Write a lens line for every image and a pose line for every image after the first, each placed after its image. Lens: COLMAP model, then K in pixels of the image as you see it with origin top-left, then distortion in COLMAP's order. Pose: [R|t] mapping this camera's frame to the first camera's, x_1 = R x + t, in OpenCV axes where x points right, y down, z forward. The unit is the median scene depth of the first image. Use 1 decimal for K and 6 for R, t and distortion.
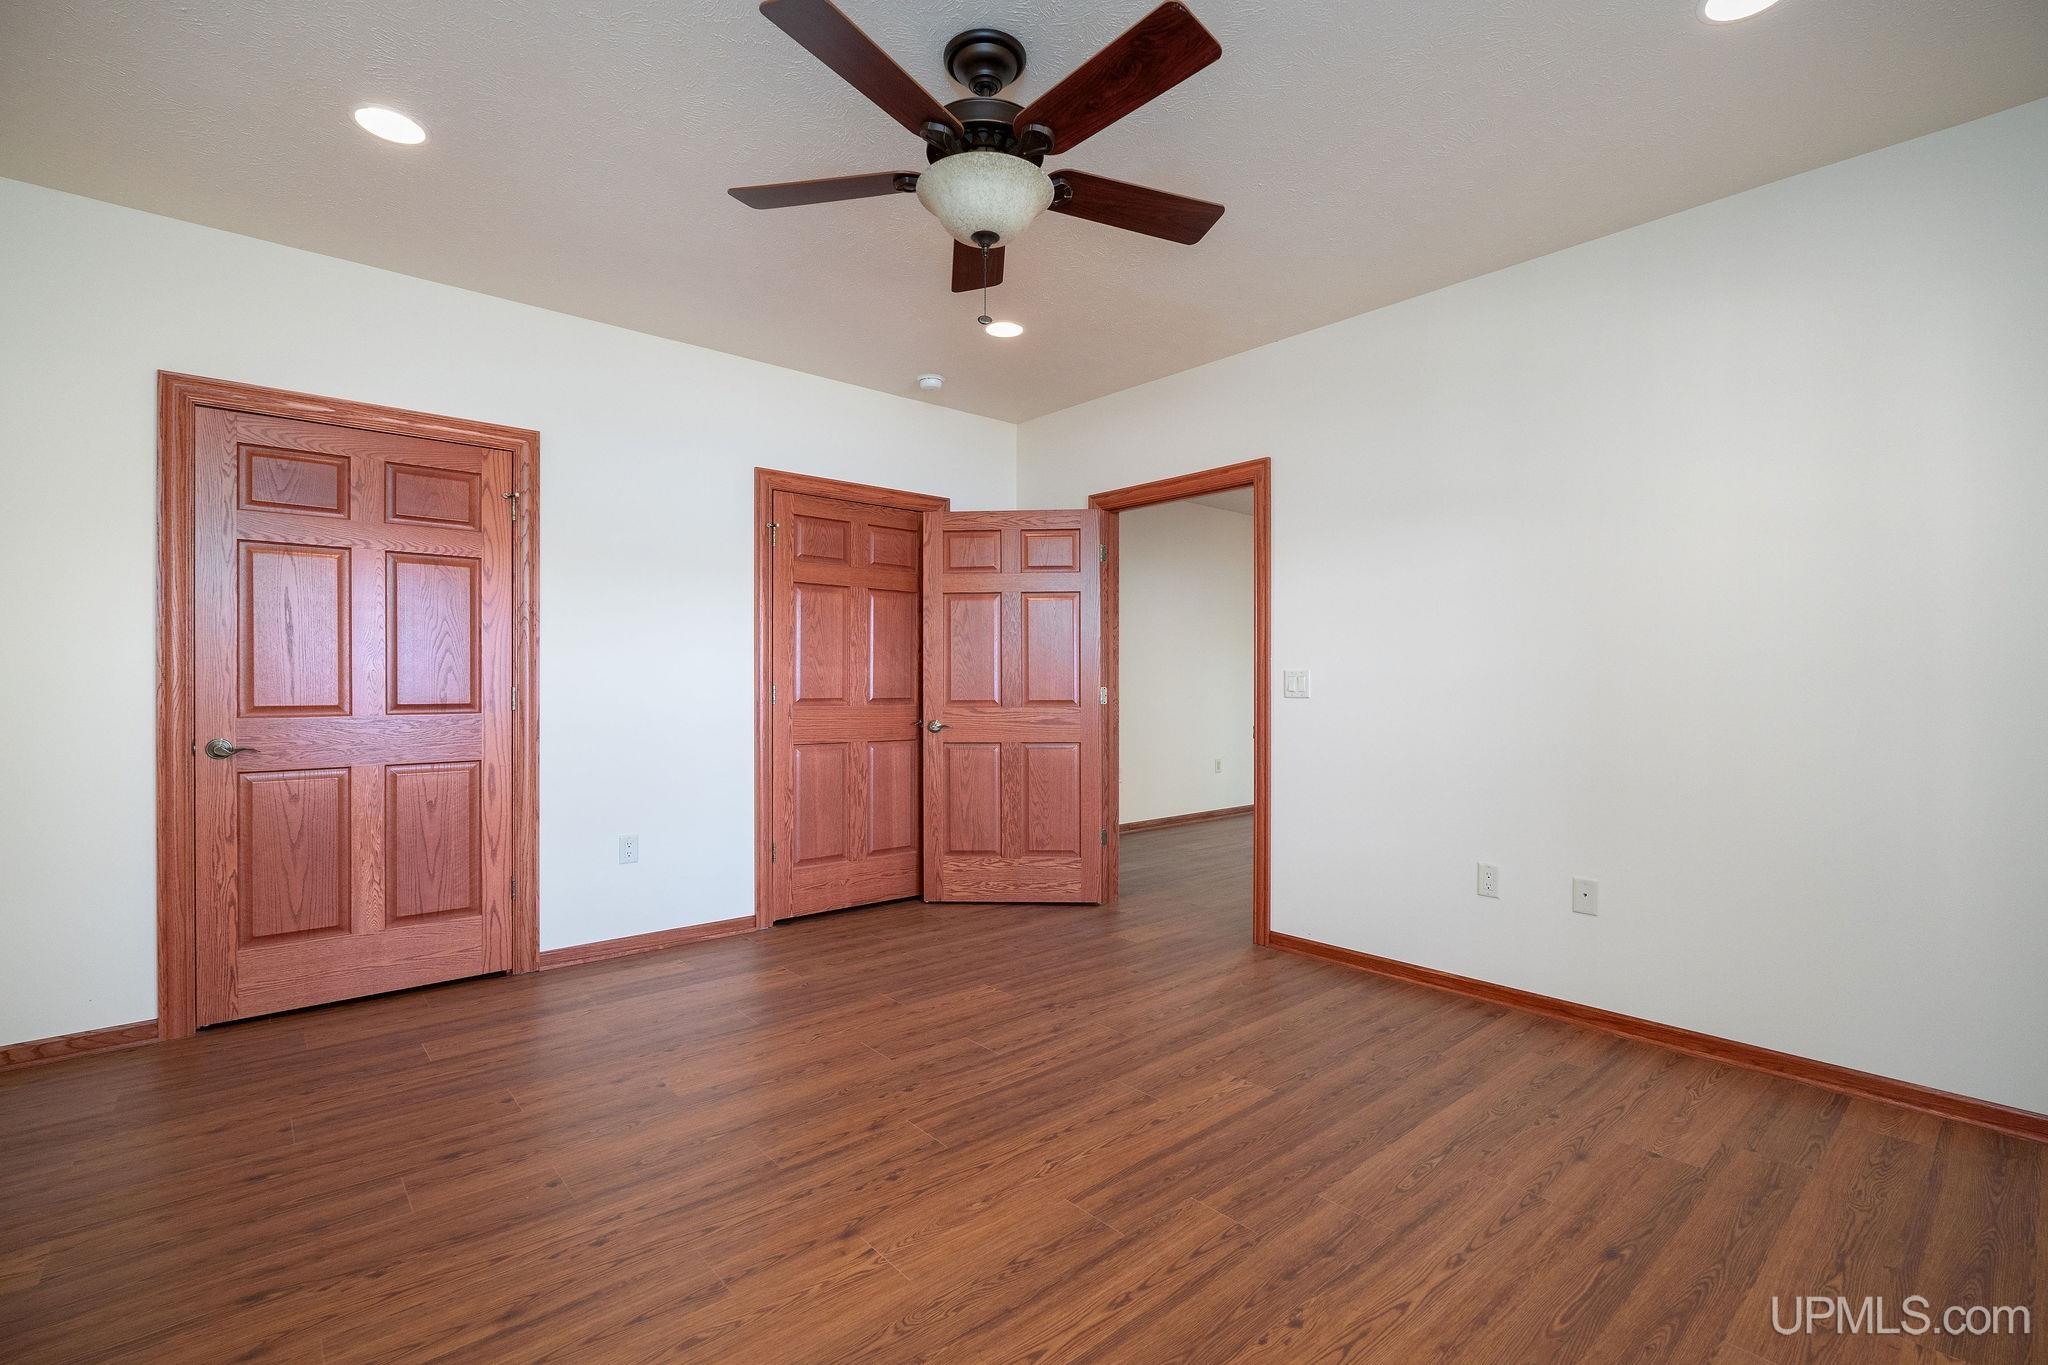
lens RADIAL K [[927.0, 0, 1031.3], [0, 927.0, 682.0], [0, 0, 1]] dist [0.000203, -0.000043]
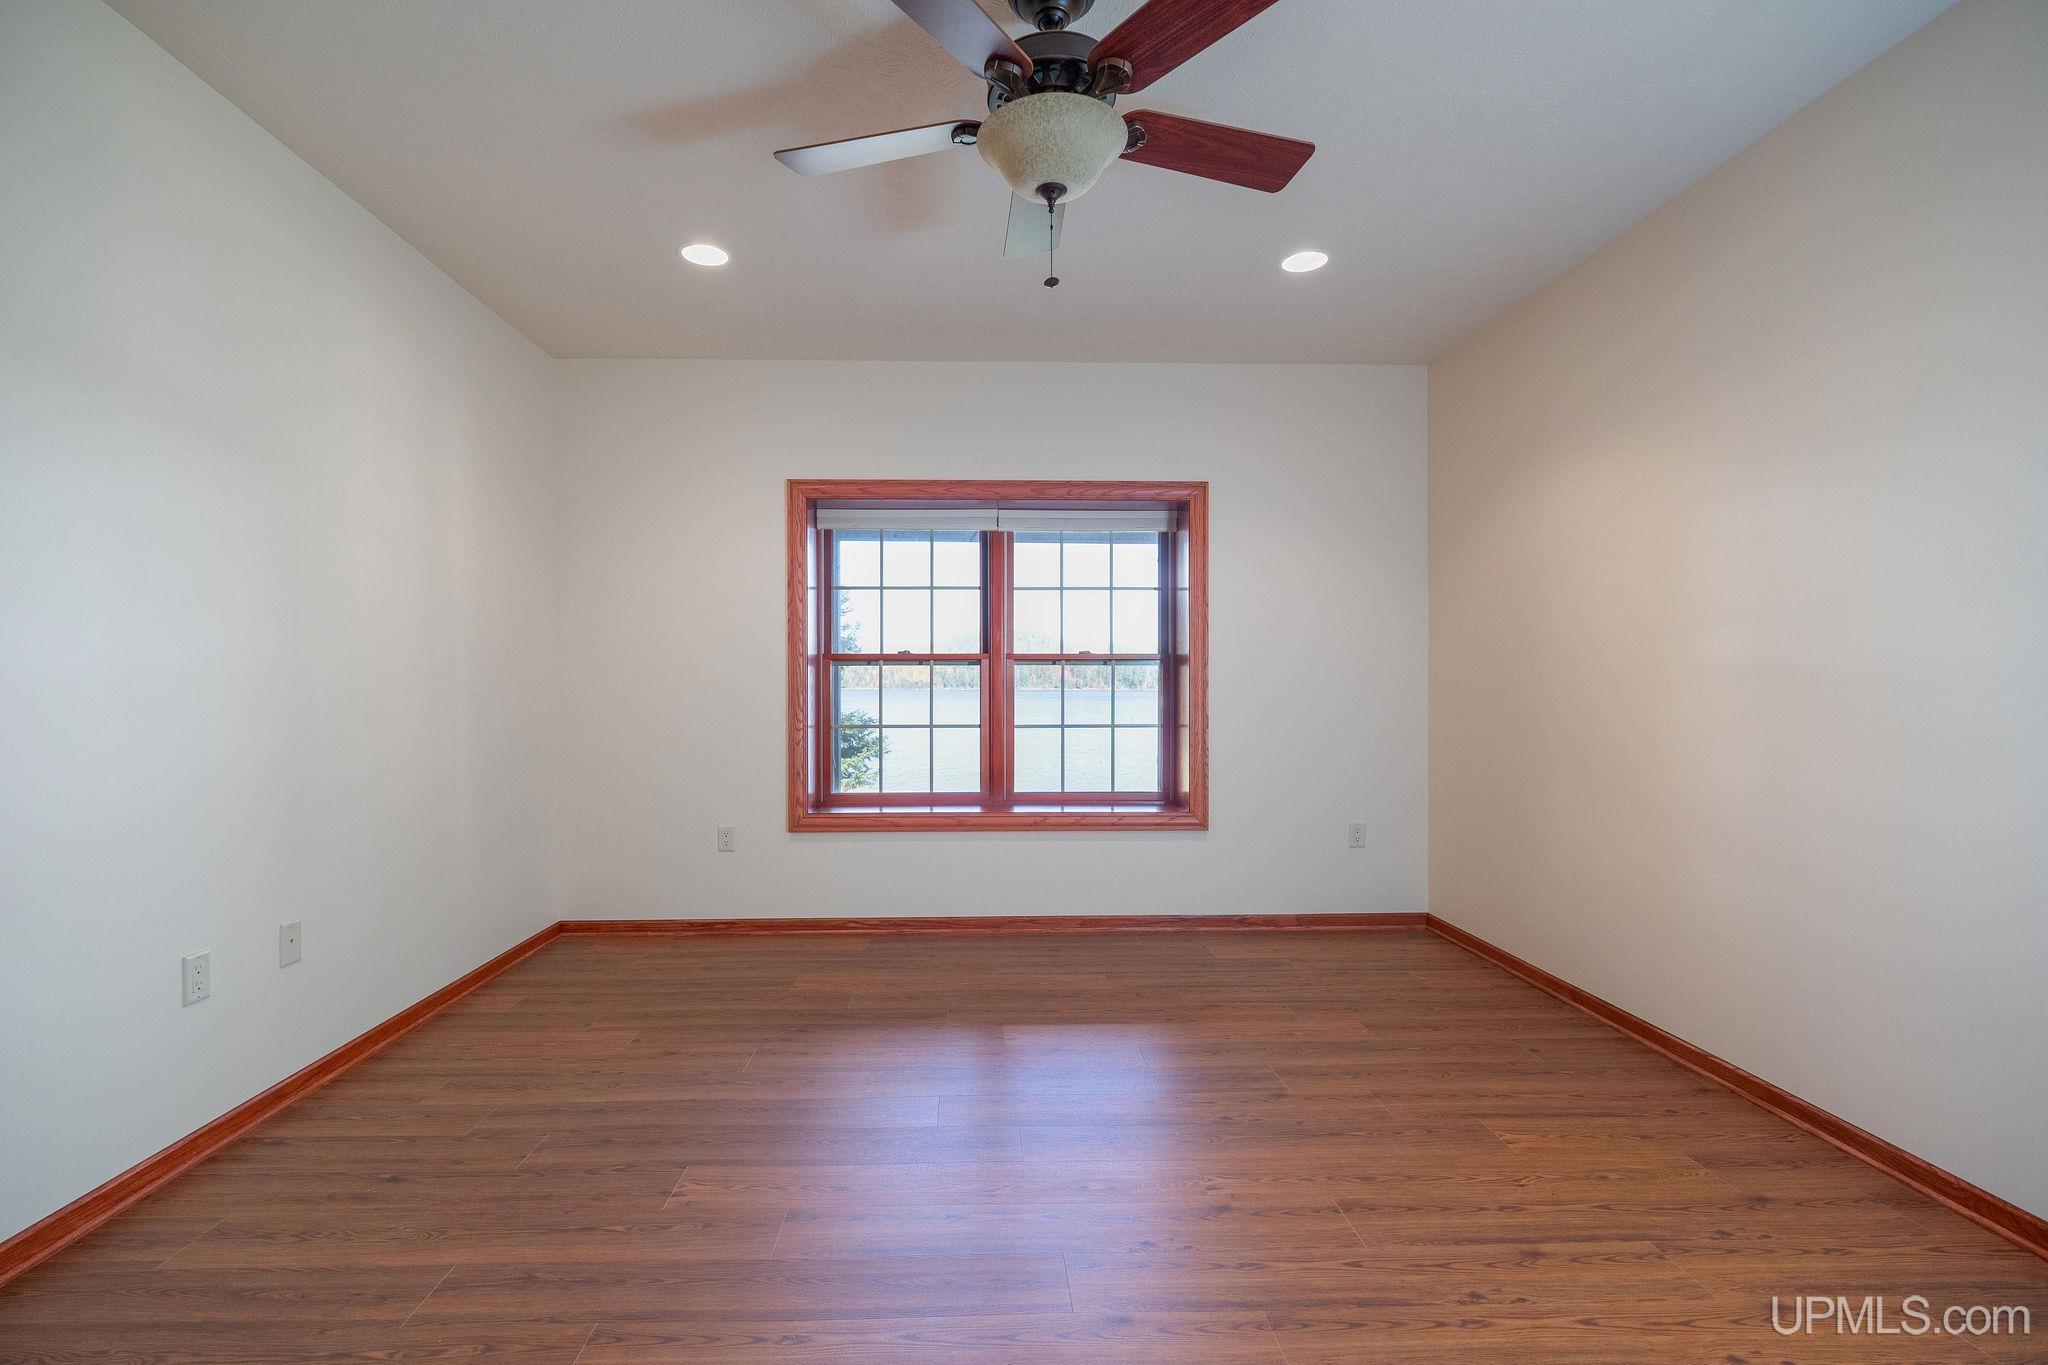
lens RADIAL K [[927.0, 0, 1024.8], [0, 927.0, 678.8], [0, 0, 1]] dist [0.000203, -0.000043]
pose [[-0.781374, -0.000899, 0.624063, -0.611380], [0.001946, 0.999991, 0.003876, -0.009002], [-0.624060, 0.004243, -0.781365, 1.763665]]
